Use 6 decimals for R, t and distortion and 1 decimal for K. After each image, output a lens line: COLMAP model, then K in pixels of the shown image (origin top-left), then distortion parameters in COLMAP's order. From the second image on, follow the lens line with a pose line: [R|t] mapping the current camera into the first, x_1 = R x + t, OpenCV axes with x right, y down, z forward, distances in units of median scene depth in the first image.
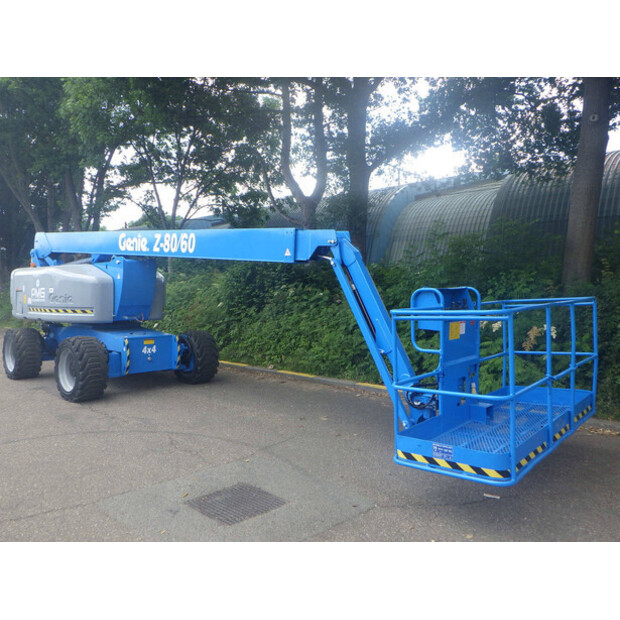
lens RADIAL K [[522.5, 0, 310.9], [0, 522.5, 311.6], [0, 0, 1]] dist [-0.012388, -0.007157]
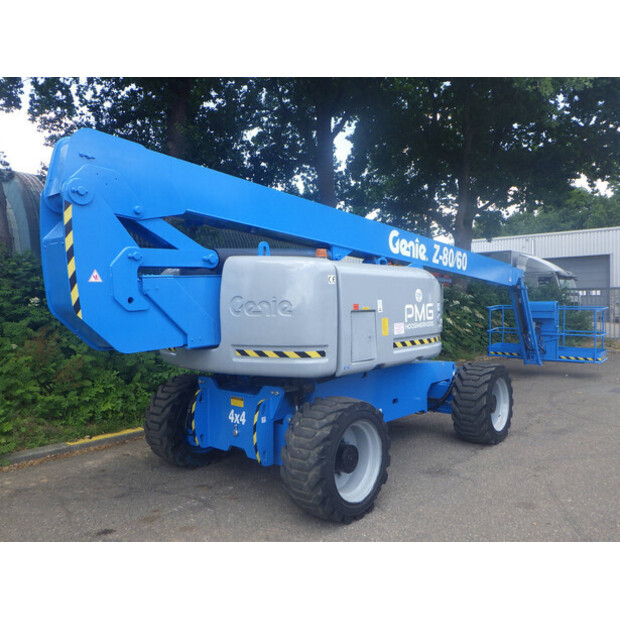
lens RADIAL K [[522.5, 0, 307.6], [0, 522.5, 307.2], [0, 0, 1]] dist [-0.012388, -0.007157]
pose [[-0.041379, -0.008662, 0.999106, -1.202236], [0.053083, 0.998531, 0.010856, -0.060025], [-0.997732, 0.053484, -0.040858, 1.265782]]
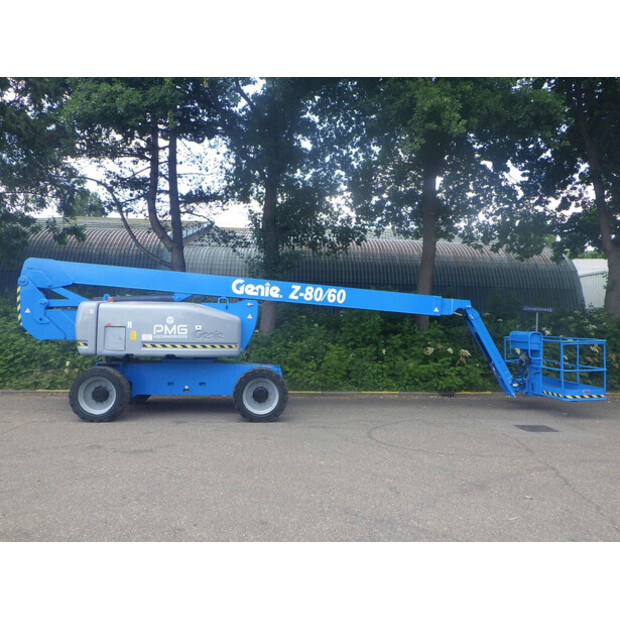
lens RADIAL K [[522.5, 0, 309.7], [0, 522.5, 313.7], [0, 0, 1]] dist [-0.012388, -0.007157]
pose [[0.649566, 0.032409, 0.759614, -1.247384], [0.014342, 0.998391, -0.054861, -0.007363], [-0.760170, 0.046530, 0.648057, 0.137453]]
